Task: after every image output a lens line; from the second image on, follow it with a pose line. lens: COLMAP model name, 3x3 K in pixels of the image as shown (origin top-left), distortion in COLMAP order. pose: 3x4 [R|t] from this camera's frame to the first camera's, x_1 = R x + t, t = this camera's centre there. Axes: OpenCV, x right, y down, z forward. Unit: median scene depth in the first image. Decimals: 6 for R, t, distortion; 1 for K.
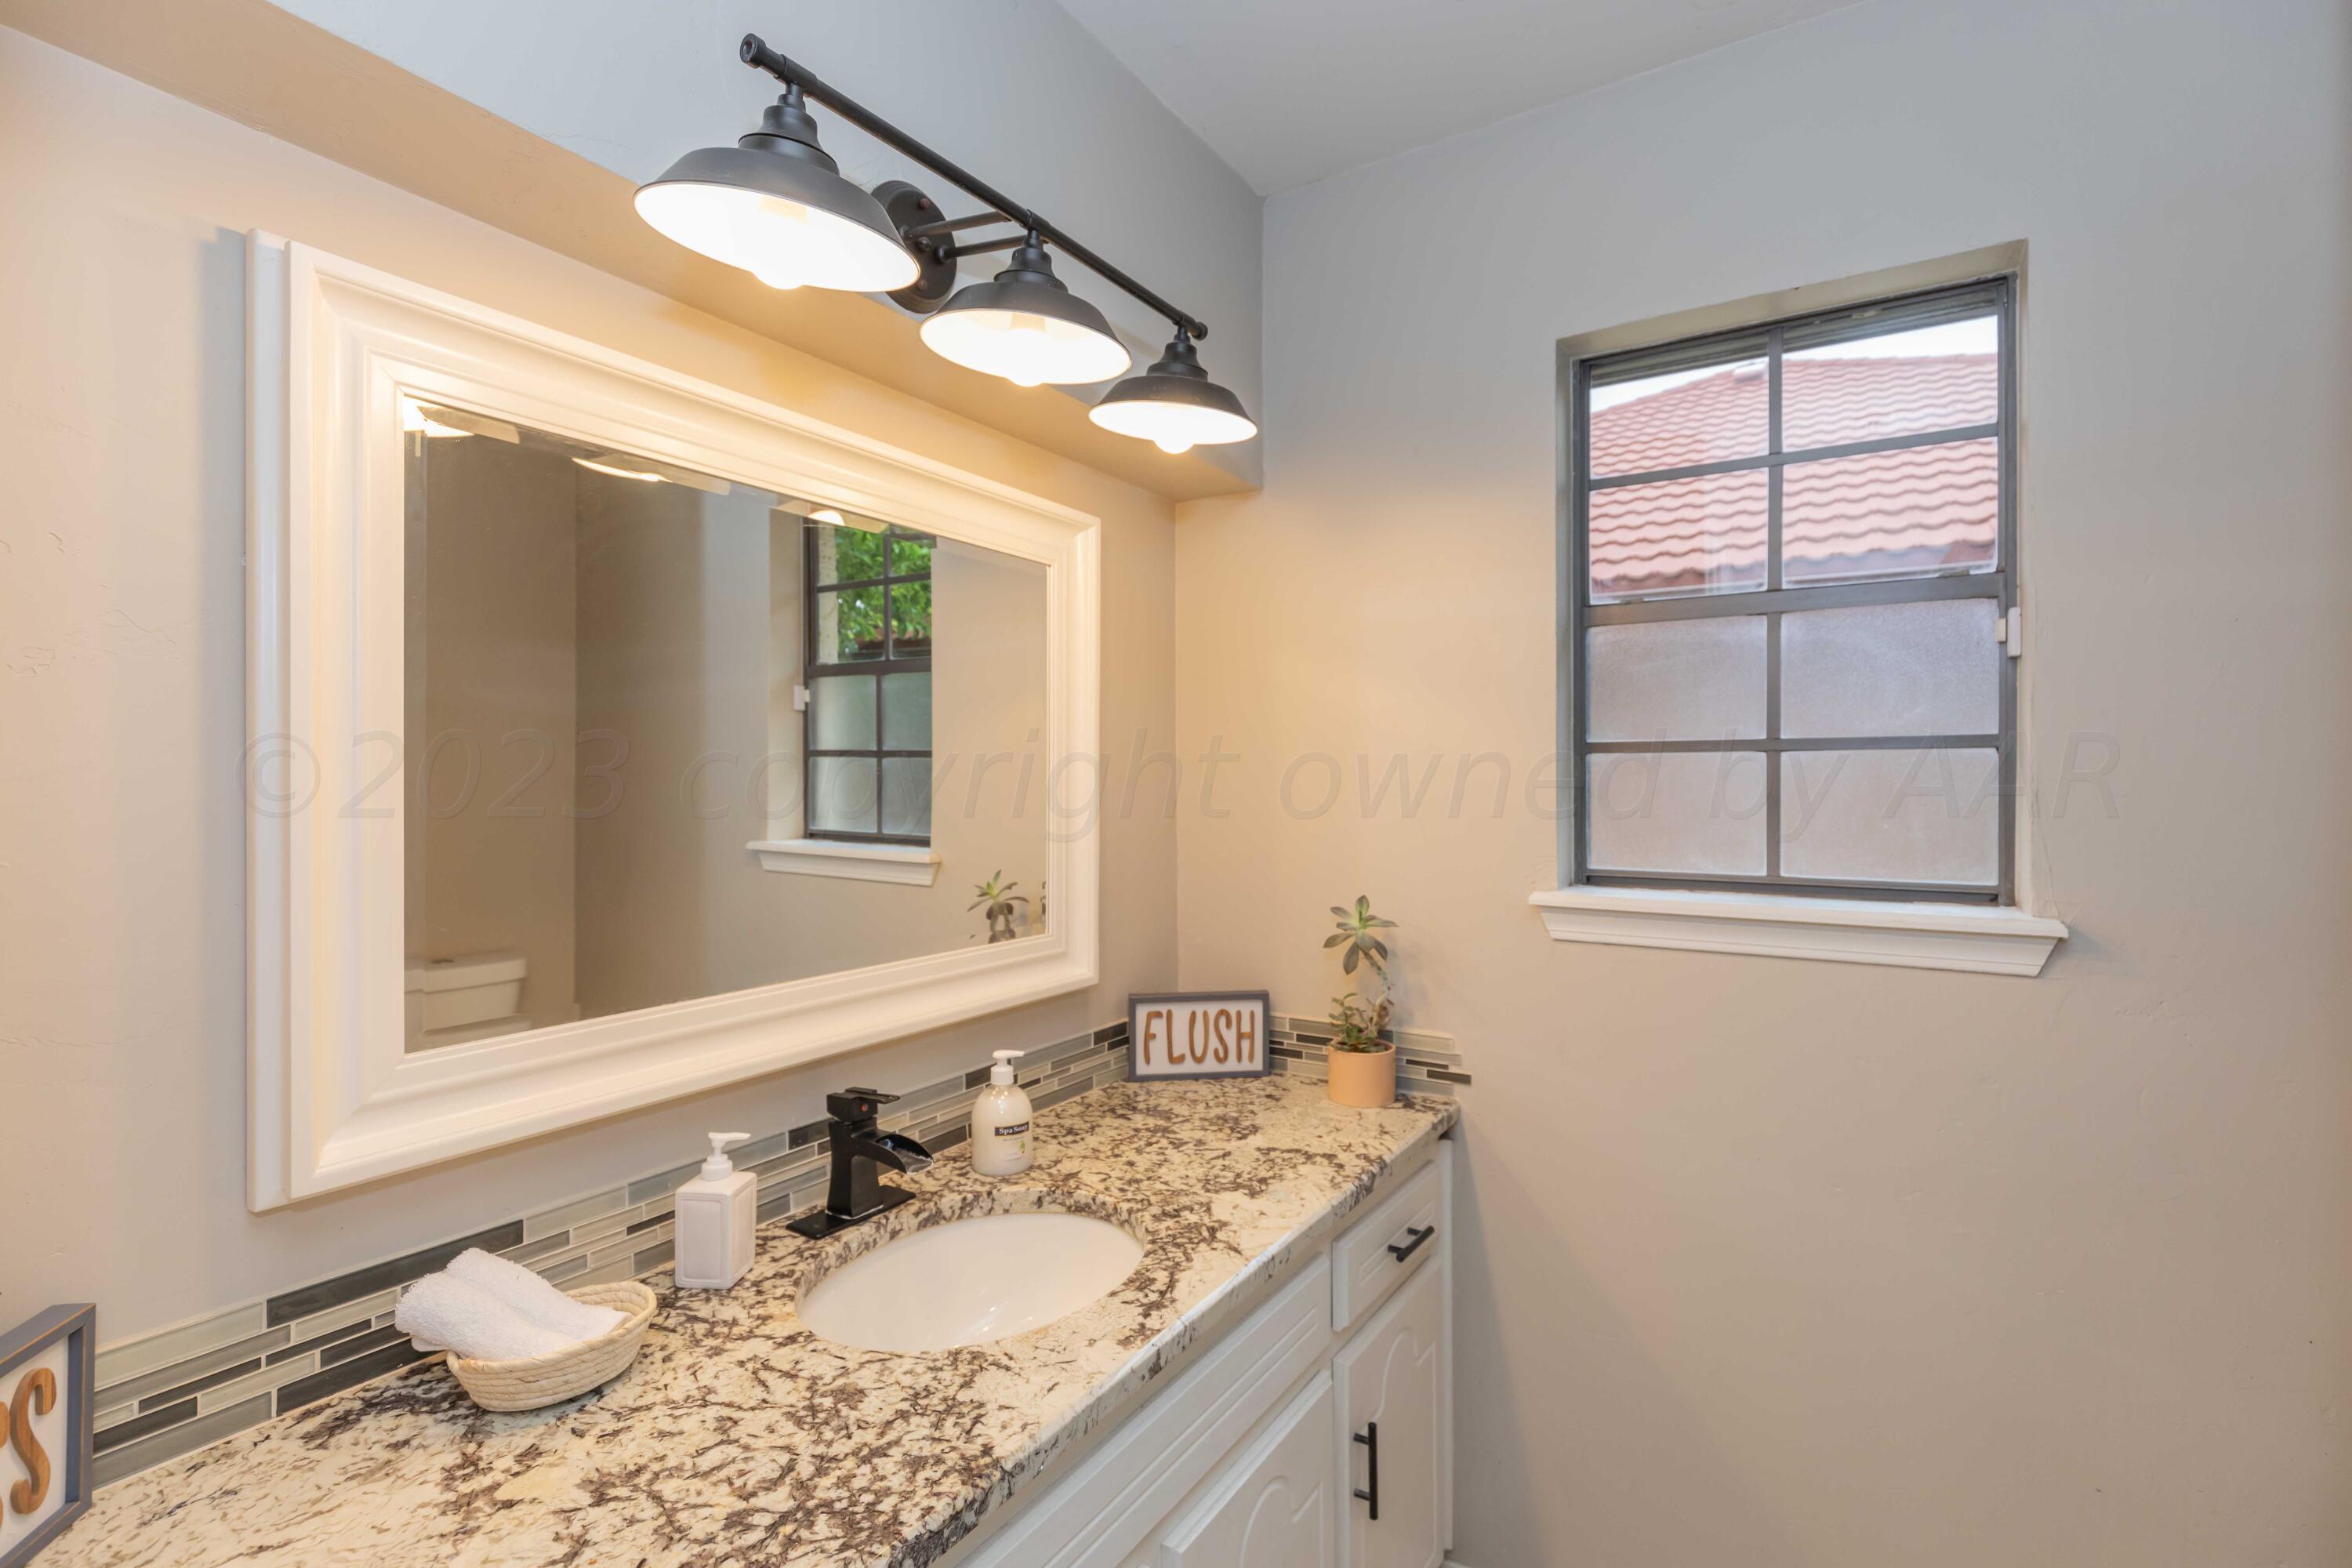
lens RADIAL K [[1042.2, 0, 1176.0], [0, 1042.2, 784.0], [0, 0, 1]] dist [-0.001398, -0.000387]
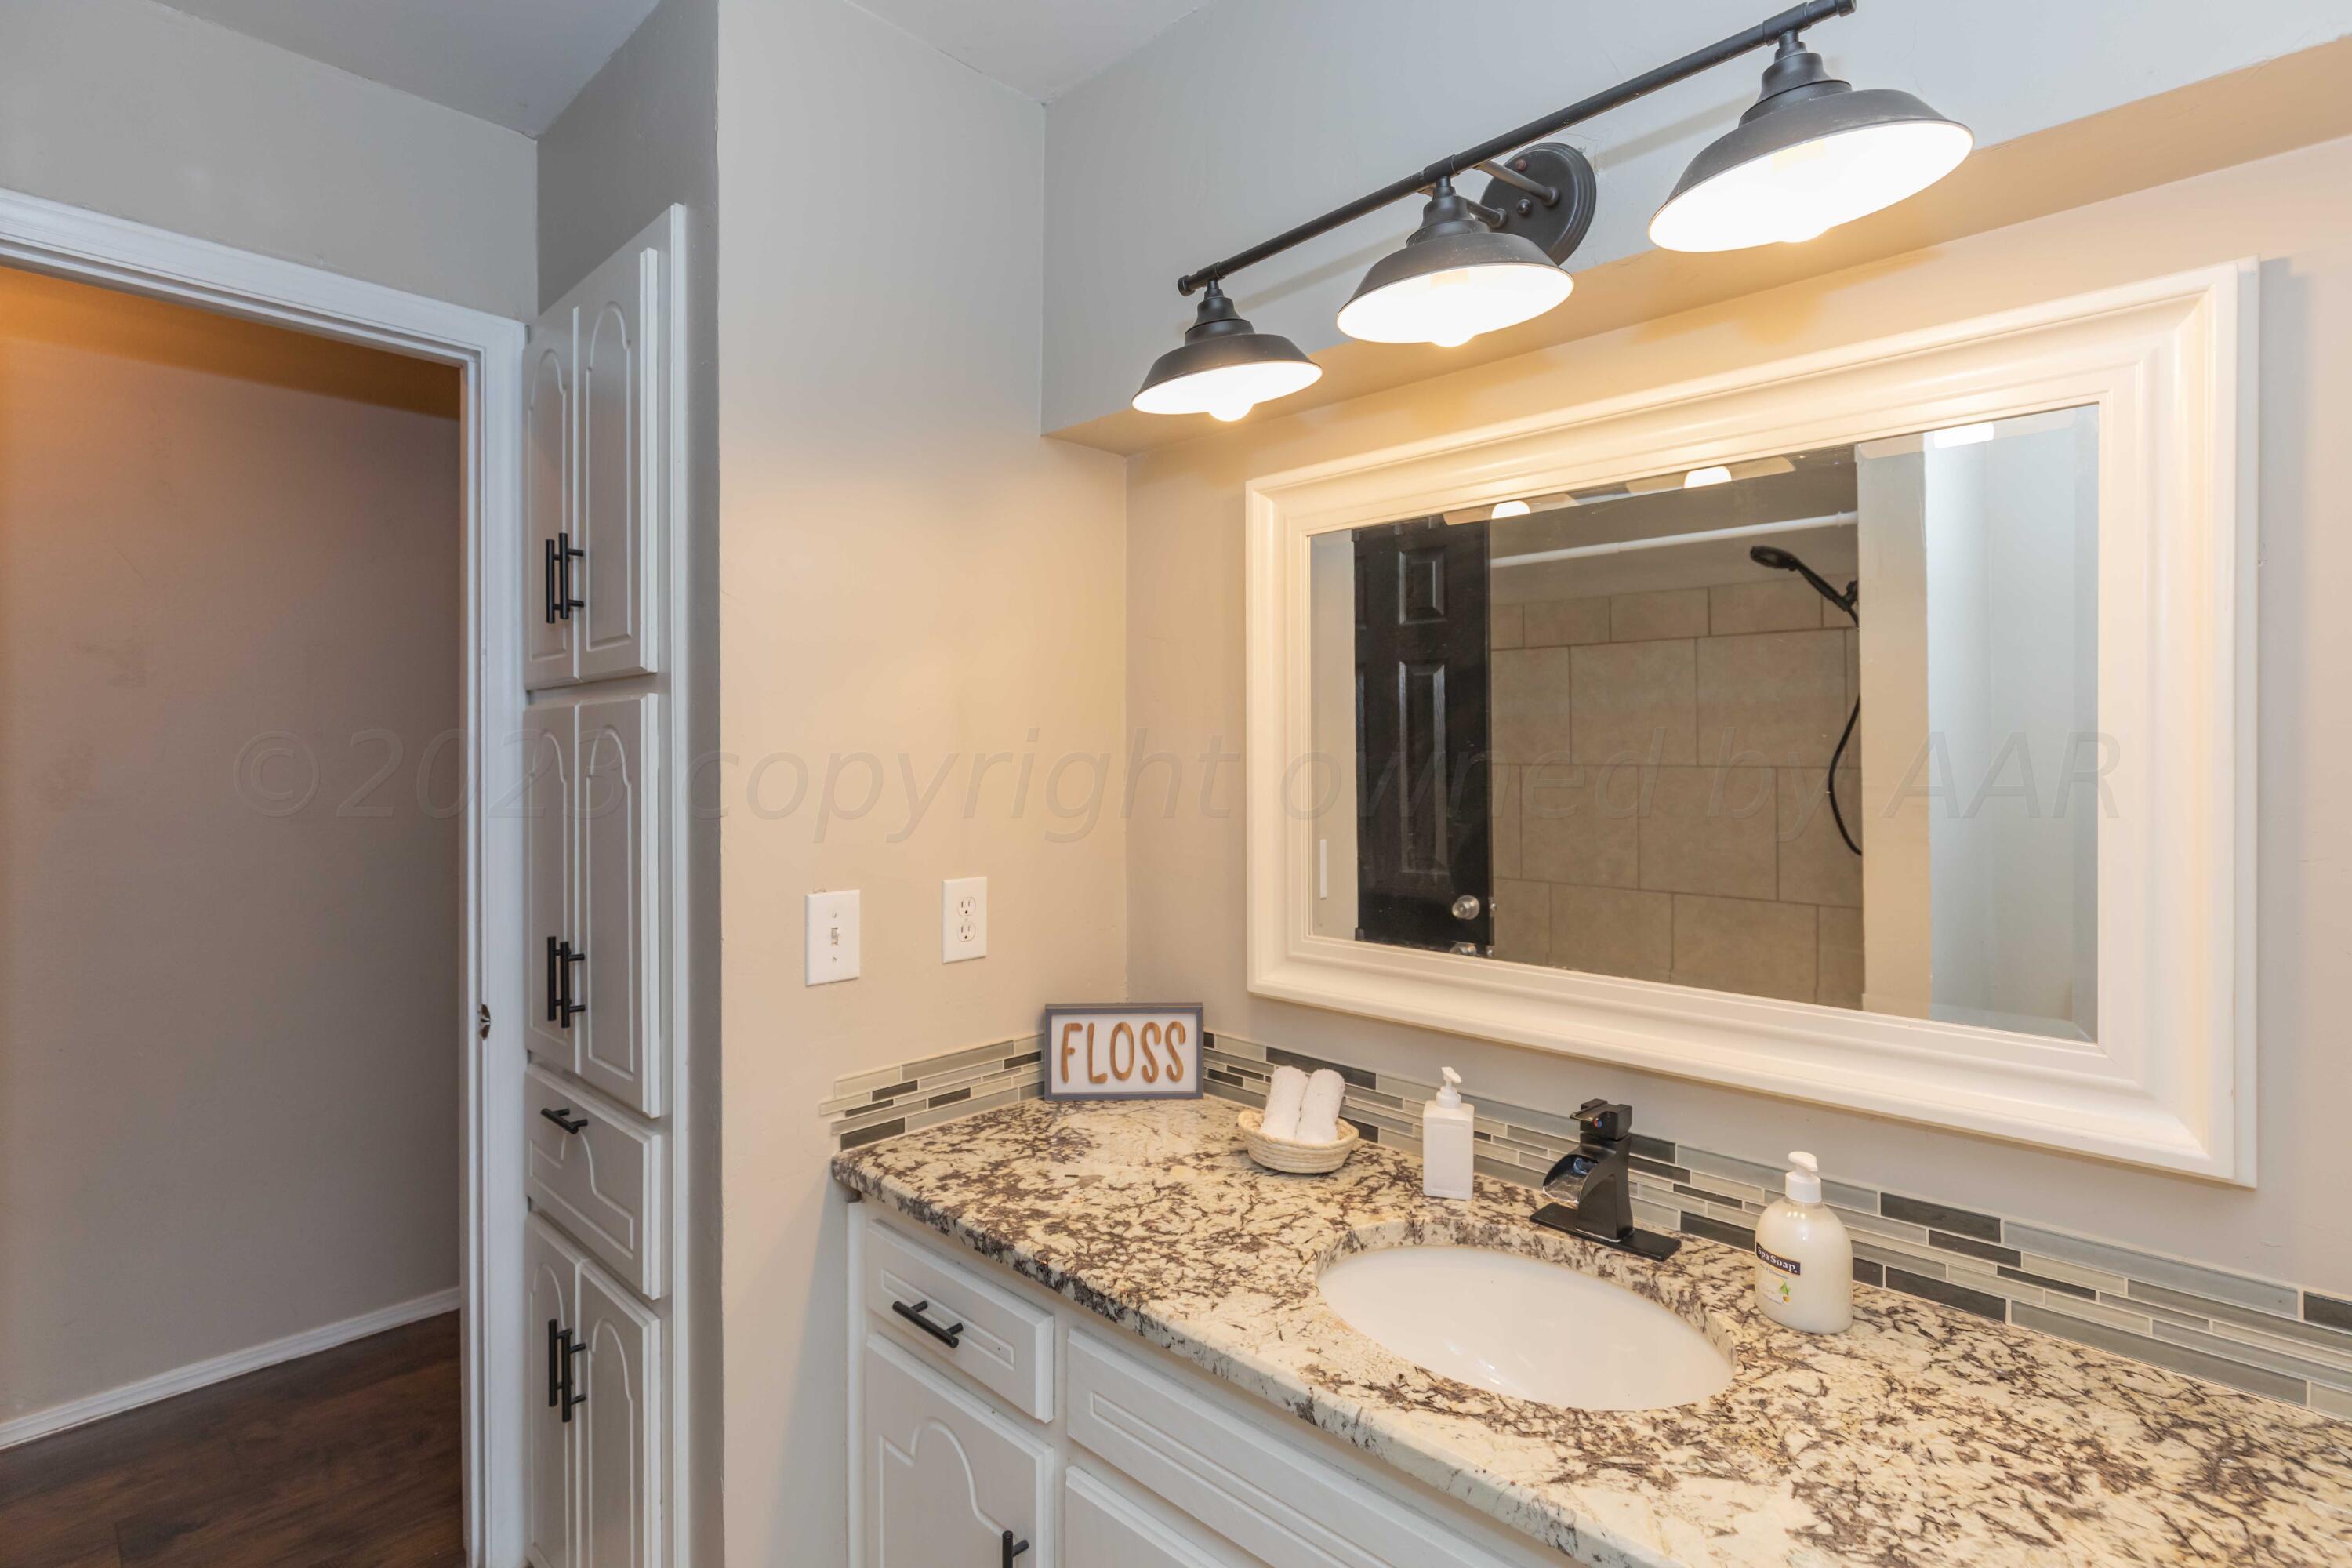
lens RADIAL K [[1101.8, 0, 1218.1], [0, 1101.8, 756.9], [0, 0, 1]] dist [-0.002185, -0.000272]
pose [[-0.156703, 0.000971, -0.987645, 0.651819], [-0.005396, 0.999984, 0.001839, -0.014535], [0.987631, 0.005618, -0.156696, 0.733150]]
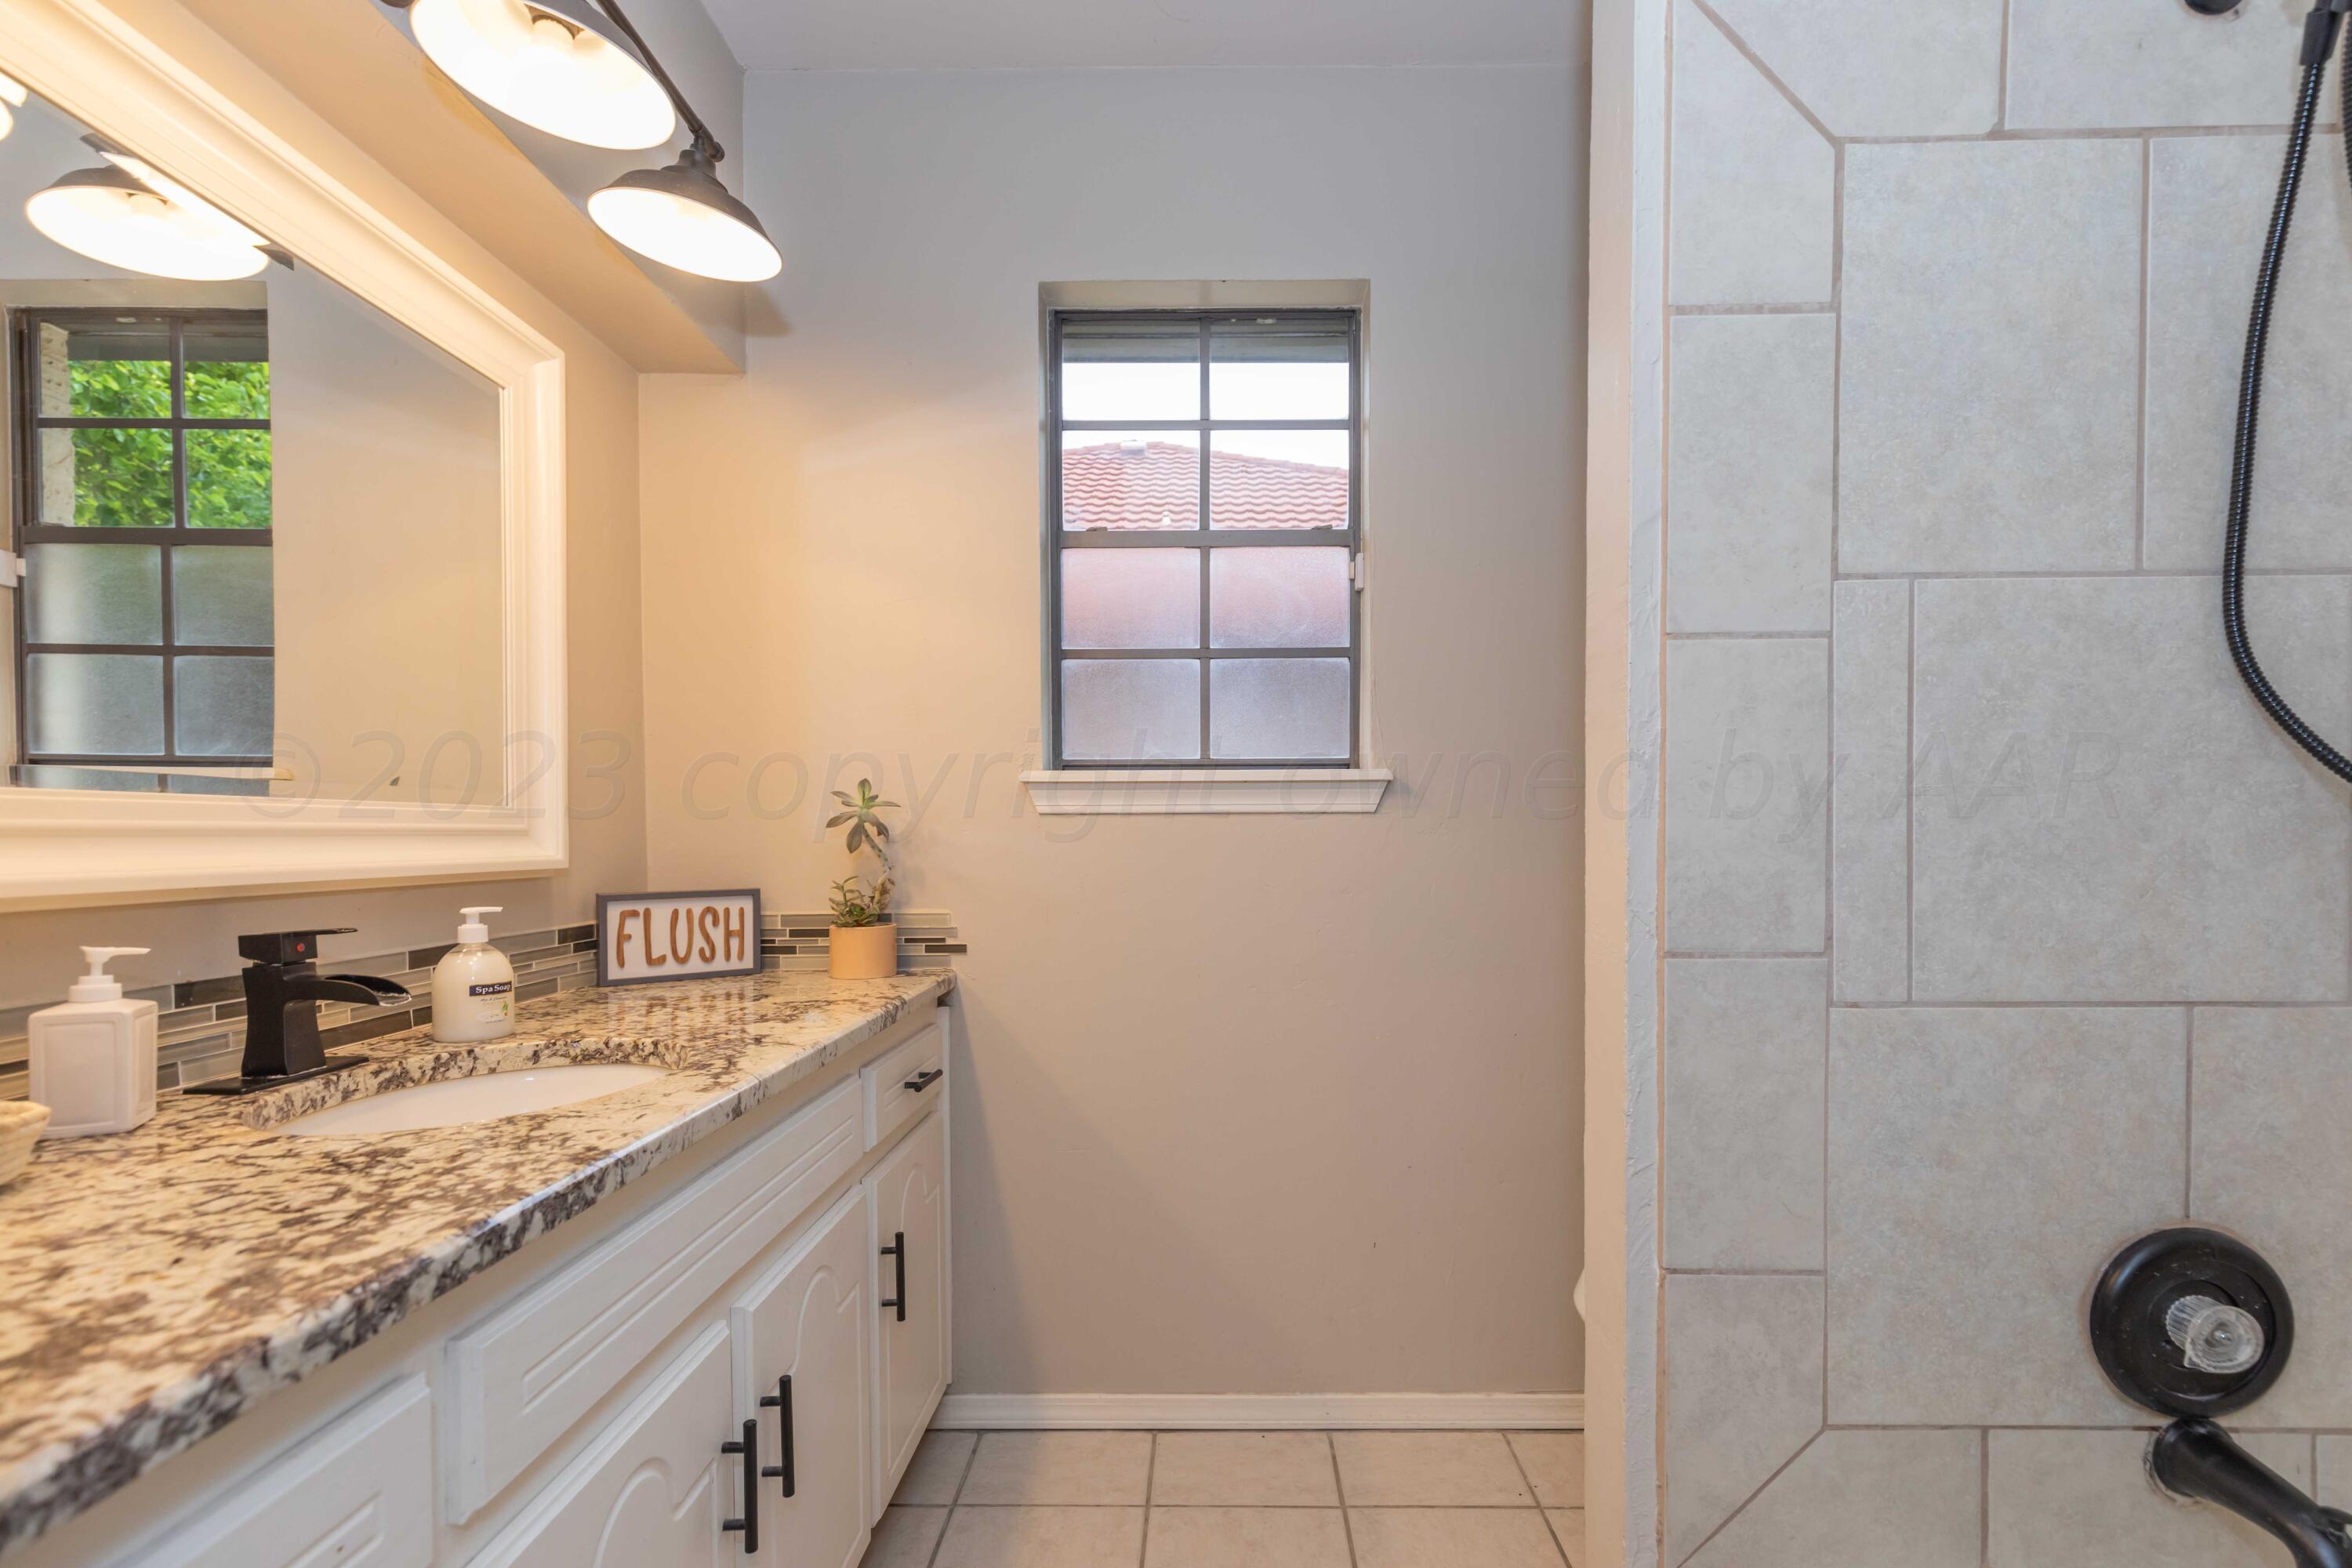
lens RADIAL K [[1071.3, 0, 1178.9], [0, 1071.3, 839.7], [0, 0, 1]] dist [0.002358, 0.000097]
pose [[0.852198, -0.004113, 0.523204, -0.135448], [-0.000233, 0.999966, 0.008240, 0.196677], [-0.523220, -0.007144, 0.852168, -0.077916]]
